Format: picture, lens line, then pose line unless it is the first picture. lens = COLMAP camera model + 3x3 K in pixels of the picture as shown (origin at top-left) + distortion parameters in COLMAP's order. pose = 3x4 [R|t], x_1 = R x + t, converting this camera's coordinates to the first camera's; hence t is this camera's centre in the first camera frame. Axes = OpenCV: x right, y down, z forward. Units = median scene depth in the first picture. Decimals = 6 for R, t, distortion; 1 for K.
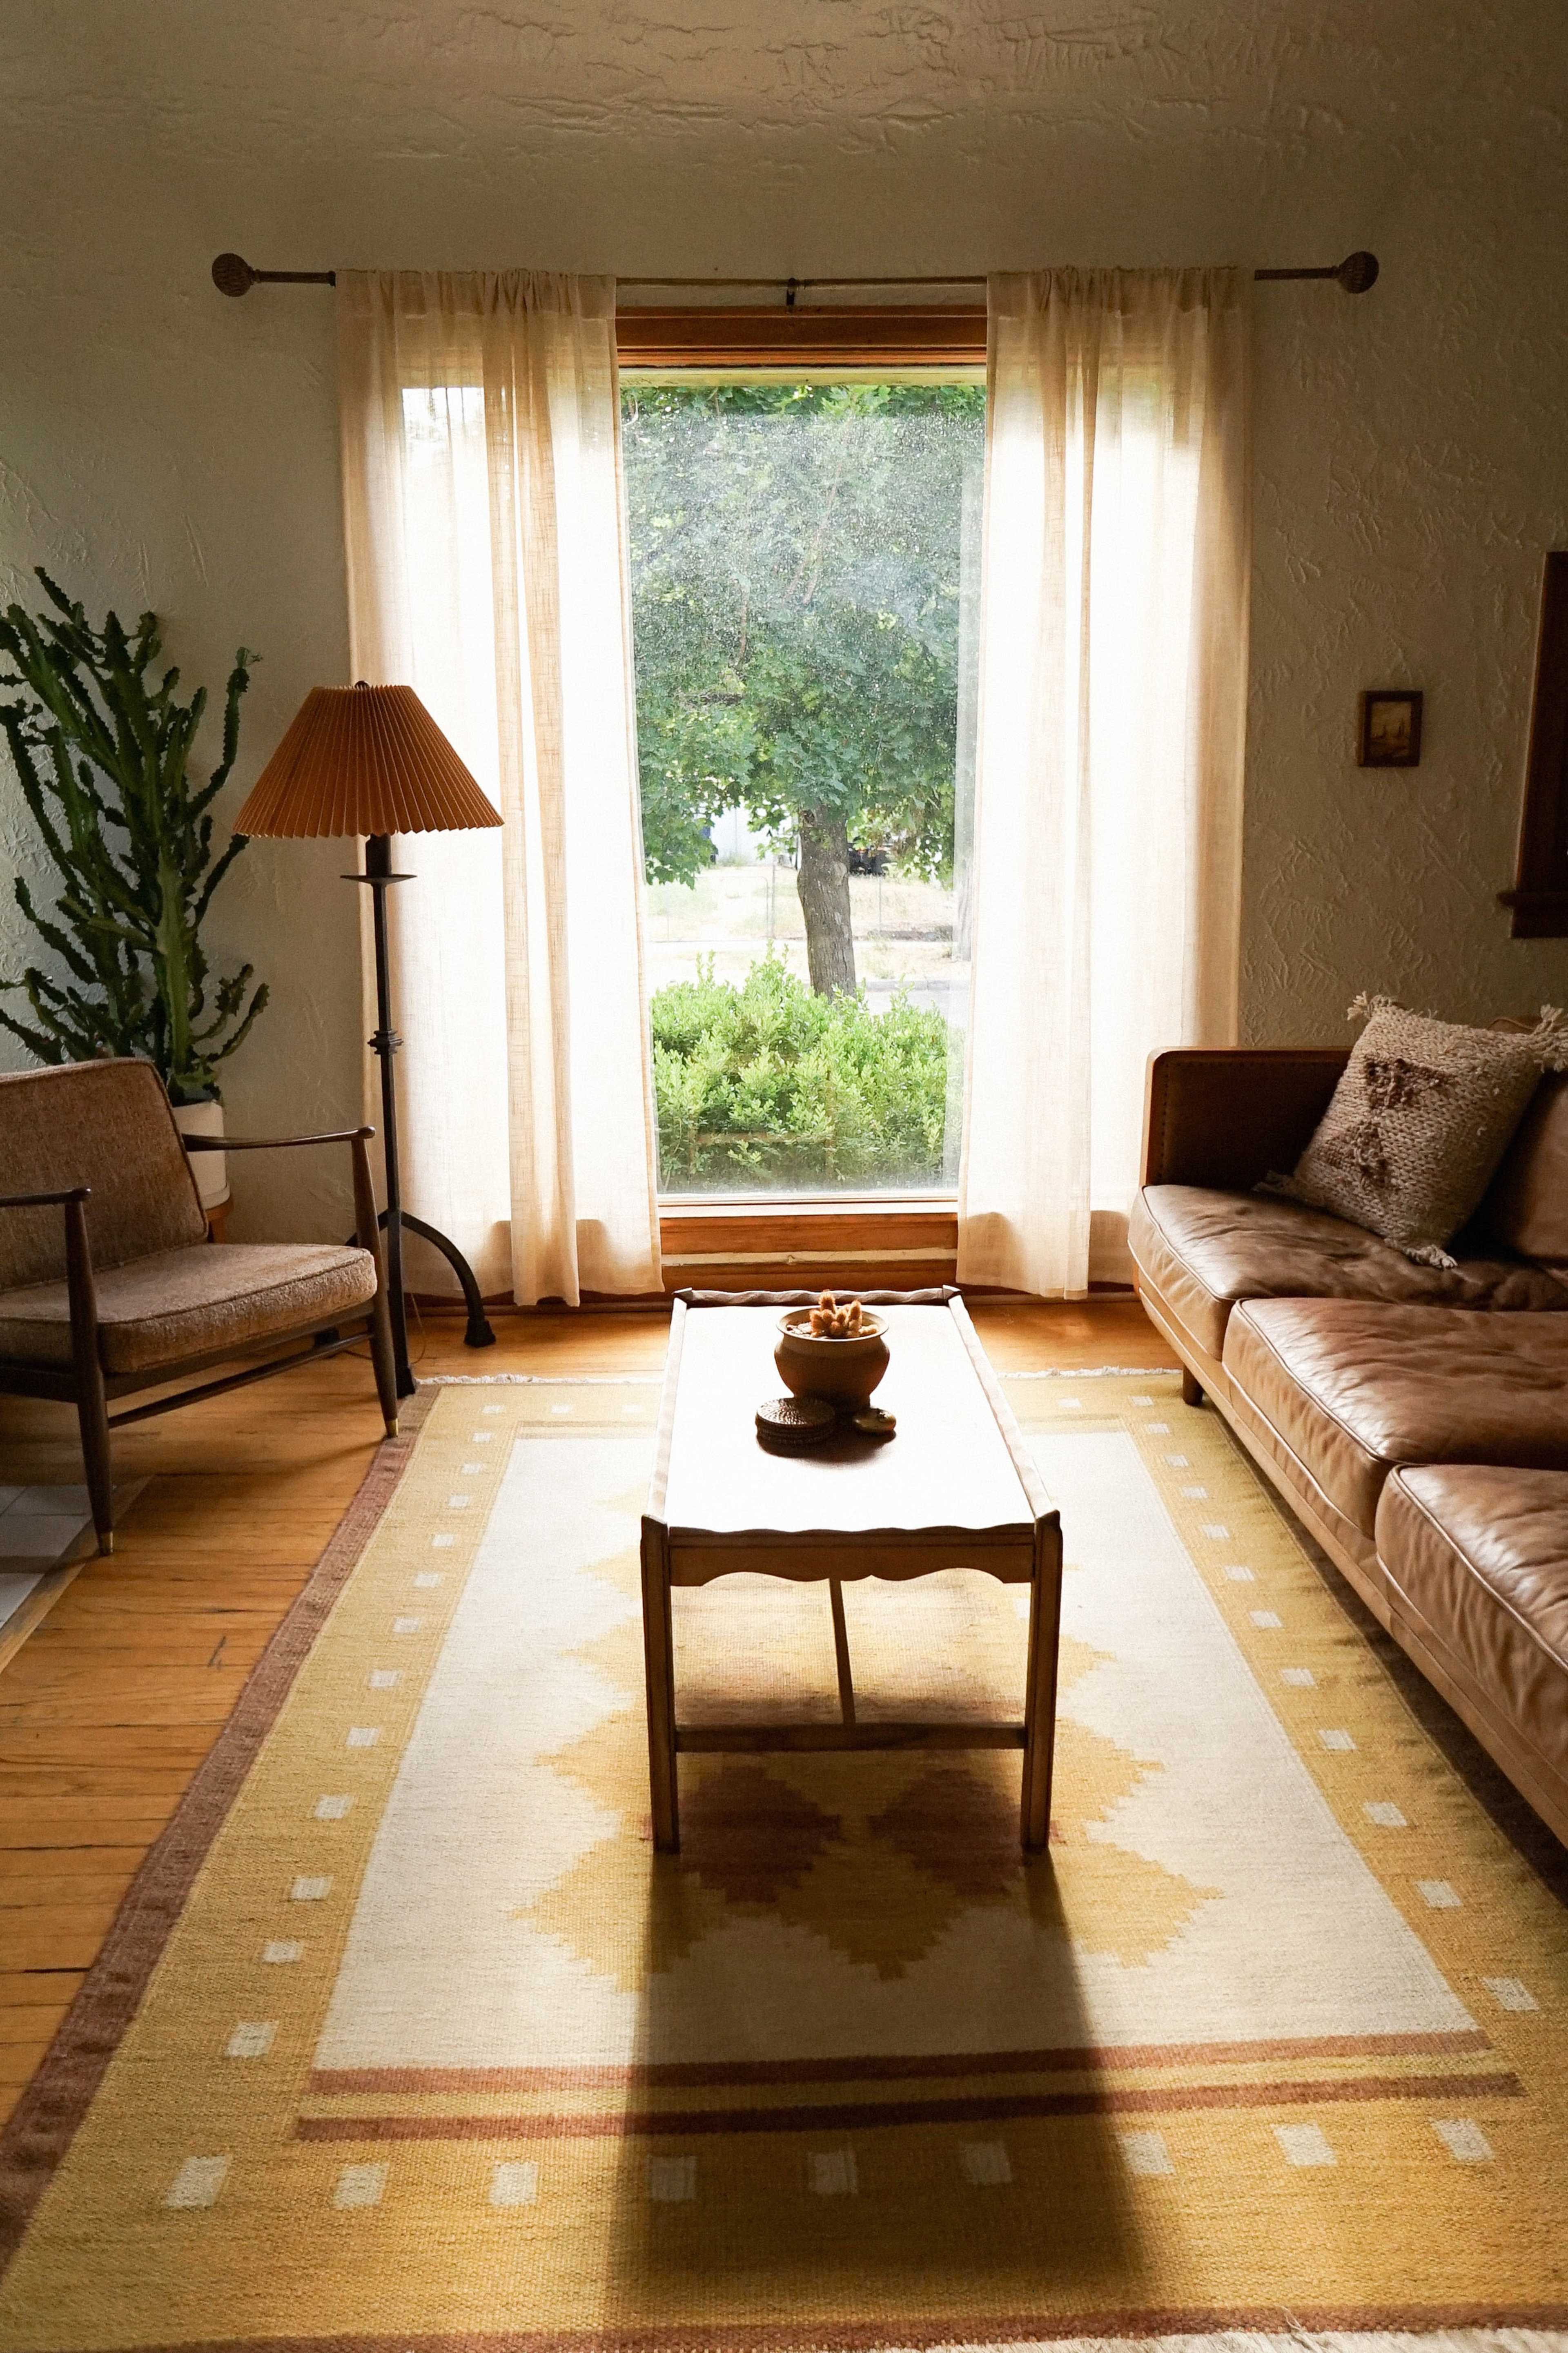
lens RADIAL K [[1635.3, 0, 789.4], [0, 1635.3, 1187.6], [0, 0, 1]] dist [-0.042012, 0.041186]
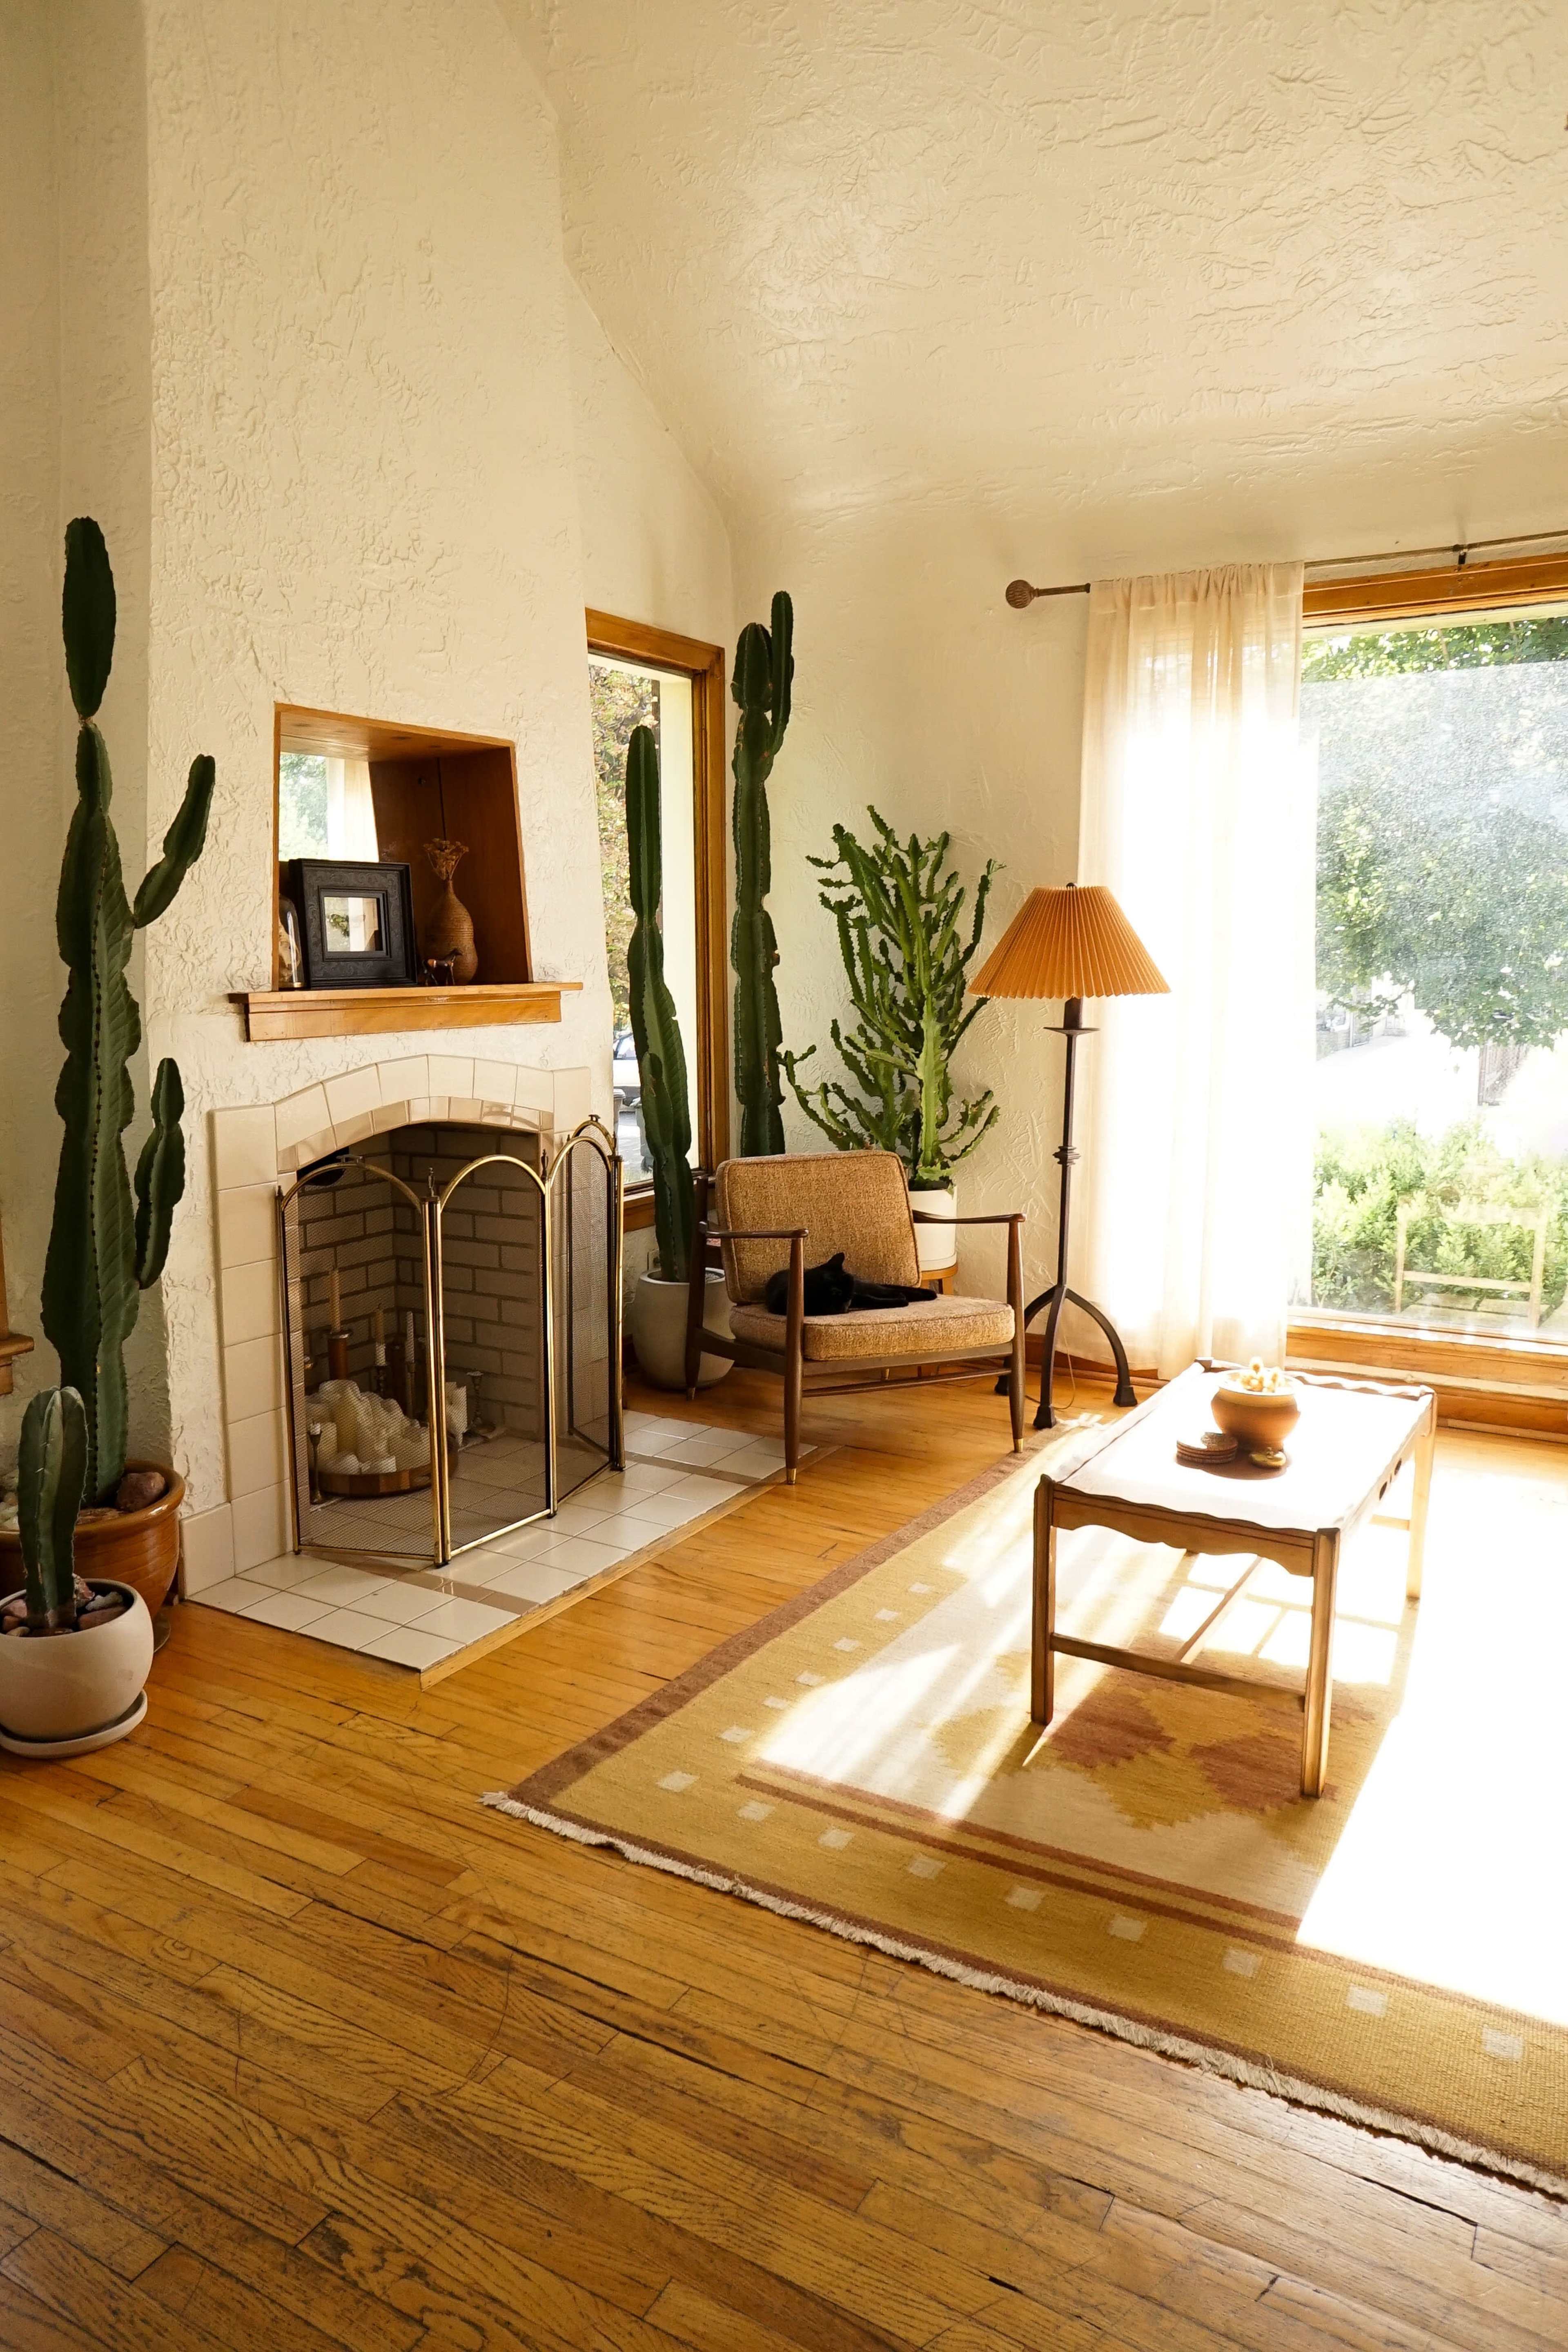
lens RADIAL K [[1634.7, 0, 800.7], [0, 1634.7, 1159.0], [0, 0, 1]] dist [-0.042012, 0.041186]
pose [[0.842342, 0.075268, -0.533661, 0.276675], [-0.130993, 0.989099, -0.067258, 0.029967], [0.522781, 0.126561, 0.843020, -0.206970]]
